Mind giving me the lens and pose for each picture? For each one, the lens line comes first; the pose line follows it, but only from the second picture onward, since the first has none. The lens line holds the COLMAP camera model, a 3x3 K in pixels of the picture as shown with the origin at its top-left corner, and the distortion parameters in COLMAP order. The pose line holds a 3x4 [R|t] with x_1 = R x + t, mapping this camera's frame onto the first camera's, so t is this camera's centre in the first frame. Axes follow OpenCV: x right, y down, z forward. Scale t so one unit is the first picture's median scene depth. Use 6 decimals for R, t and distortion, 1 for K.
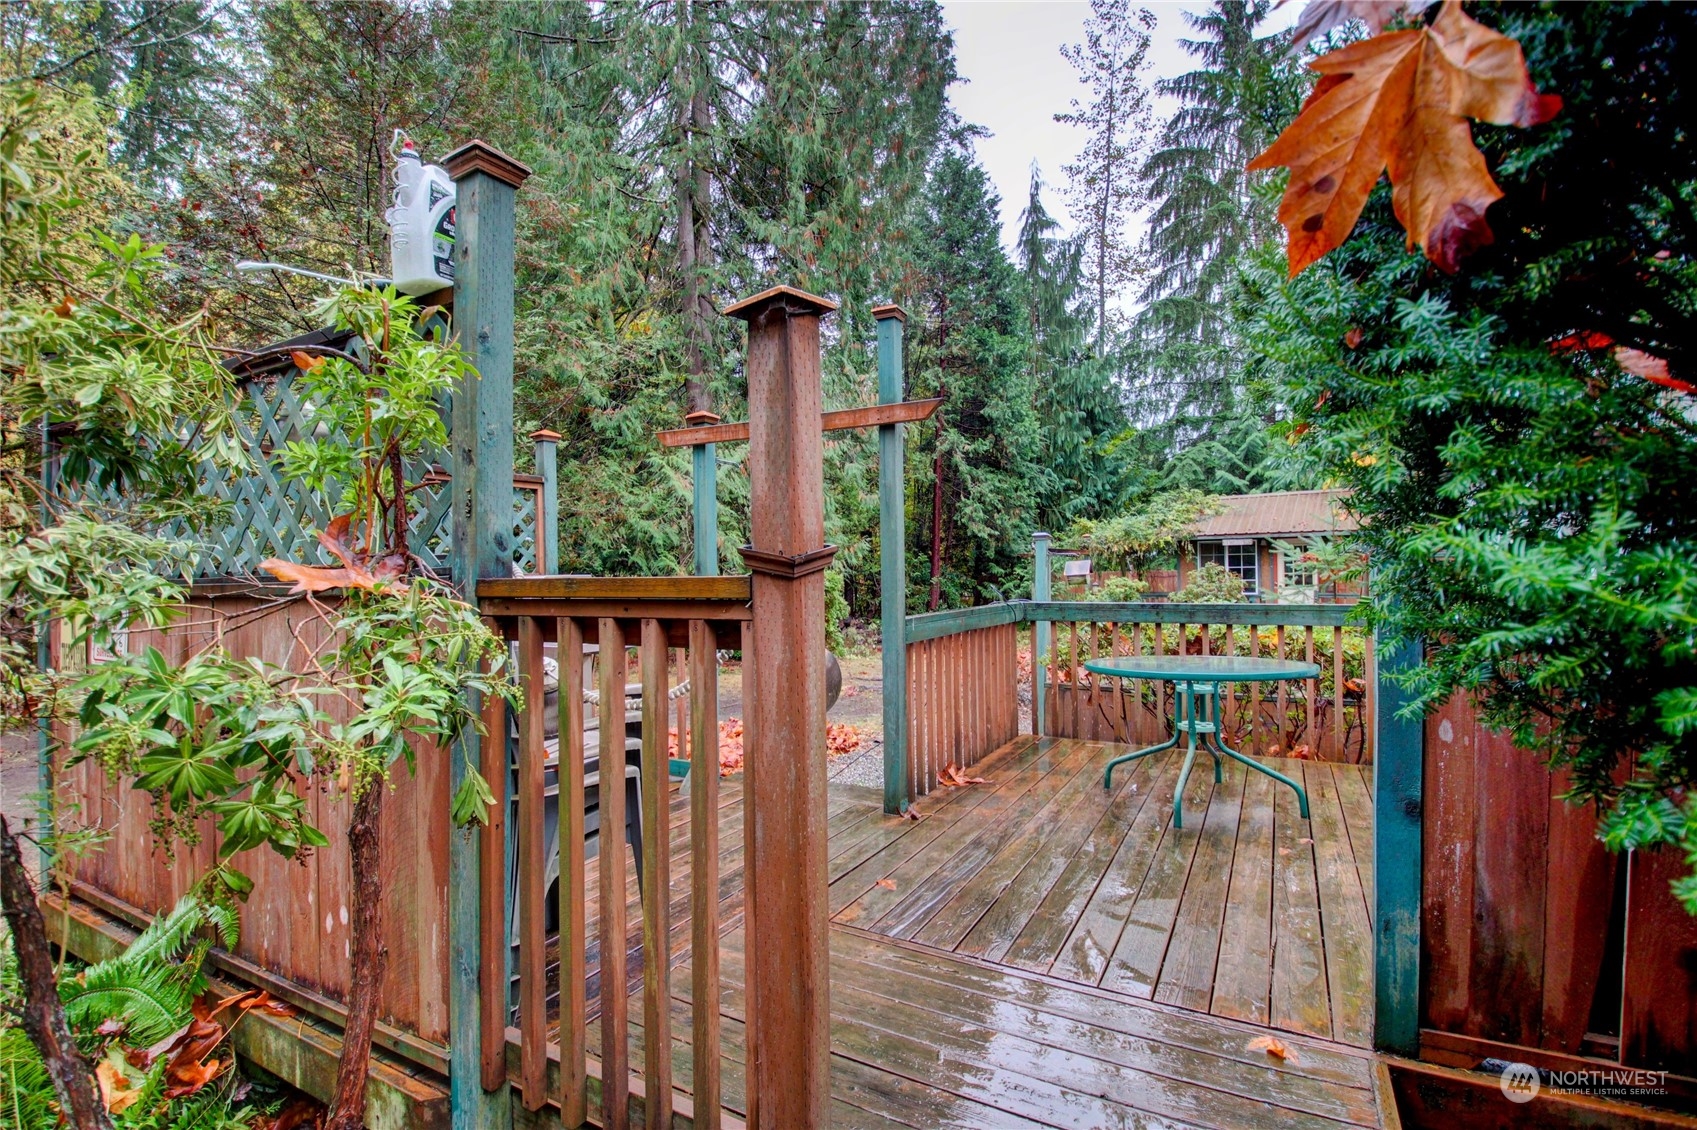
lens RADIAL K [[788.5, 0, 838.9], [0, 788.5, 573.4], [0, 0, 1]] dist [0.024852, -0.028089]
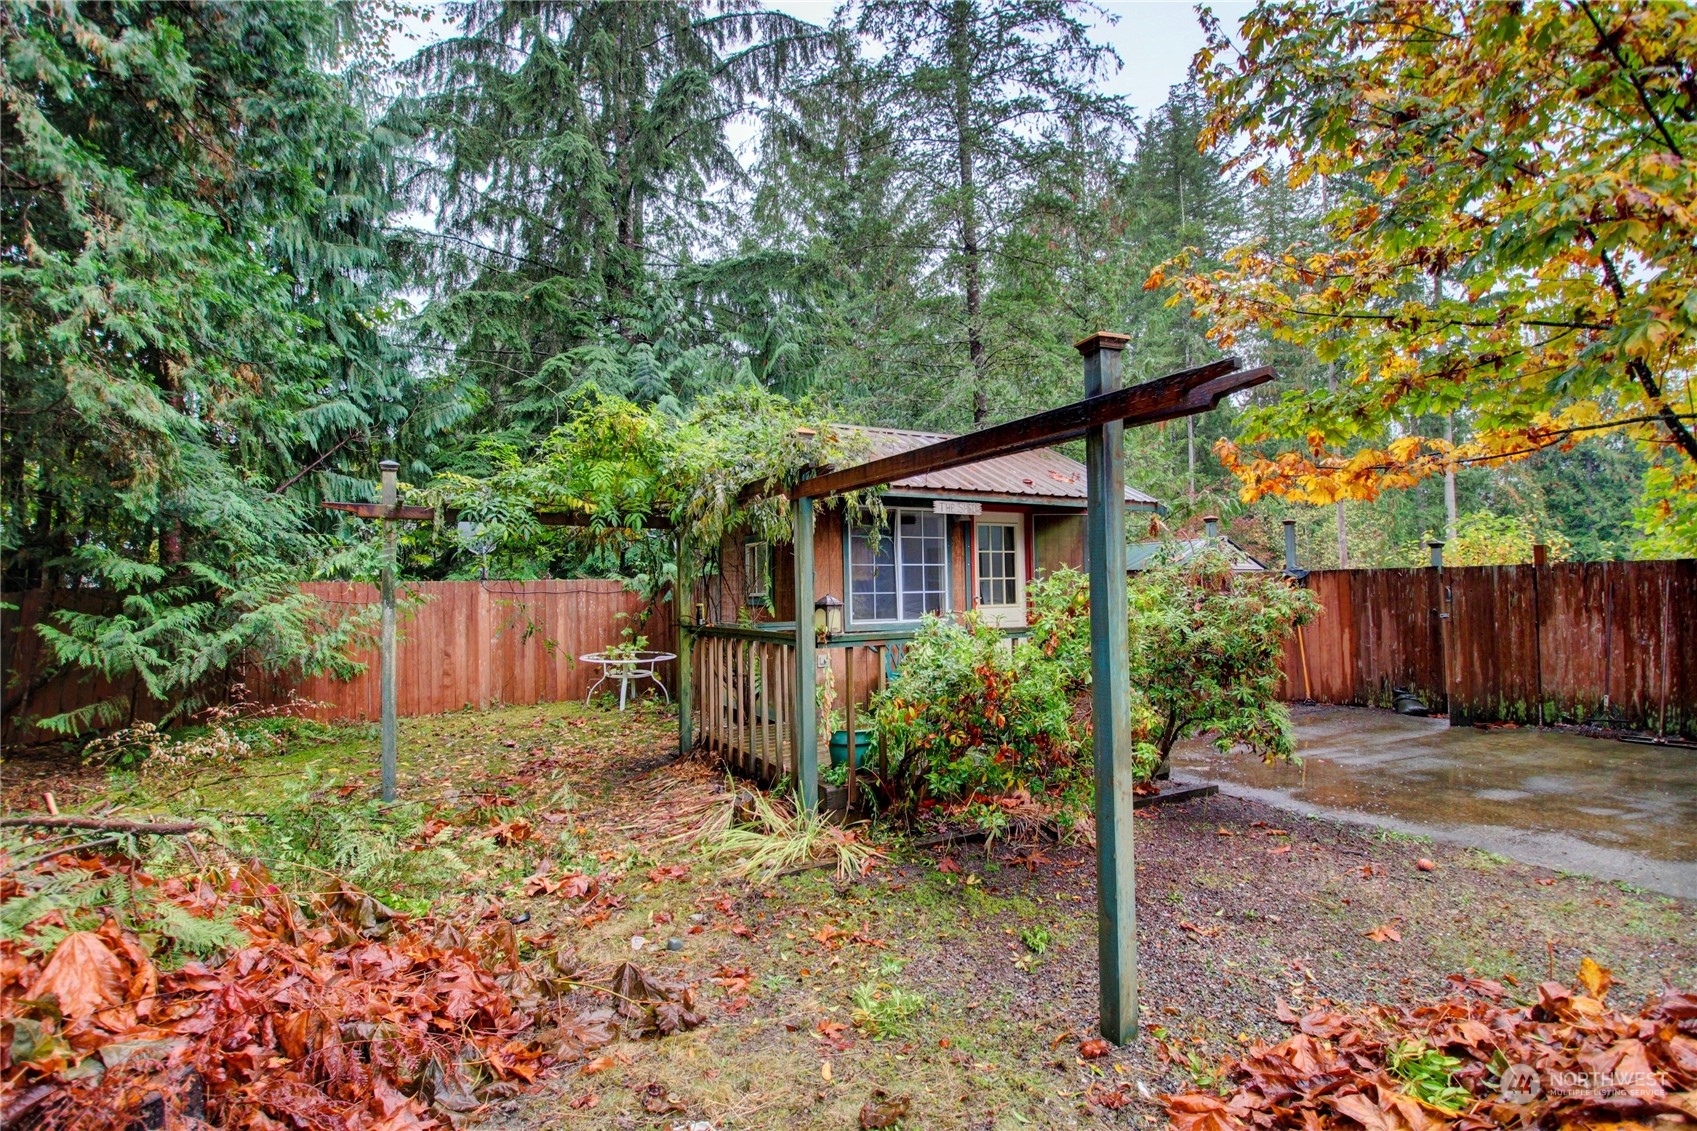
lens RADIAL K [[787.4, 0, 847.3], [0, 787.4, 569.2], [0, 0, 1]] dist [0.016887, -0.028551]
pose [[0.412510, 0.029867, 0.910463, 0.046393], [0.007177, 0.999325, -0.036034, 0.008498], [-0.910925, 0.021398, 0.412017, 0.634105]]
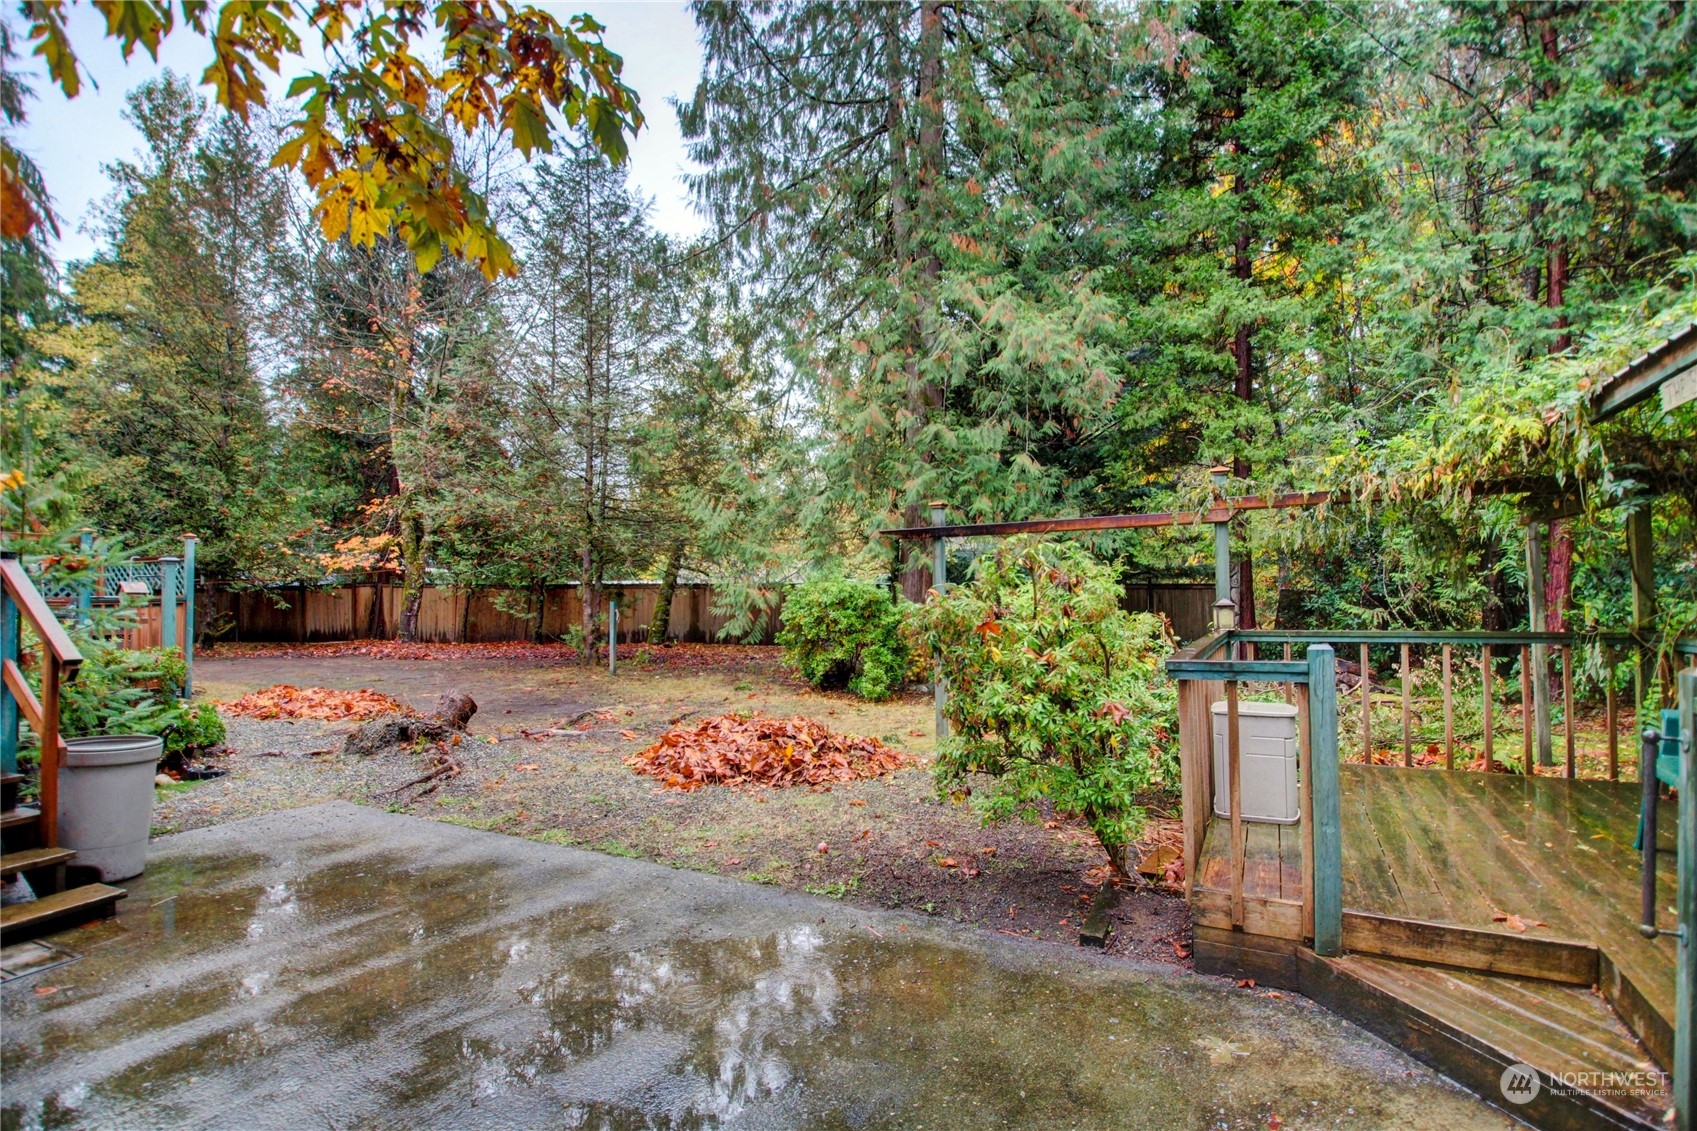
lens RADIAL K [[787.4, 0, 847.3], [0, 787.4, 569.2], [0, 0, 1]] dist [0.016887, -0.028551]
pose [[0.135629, -0.025898, -0.990421, 0.473562], [0.007552, 0.999656, -0.025105, 0.004927], [0.990731, -0.004075, 0.135778, 0.567853]]
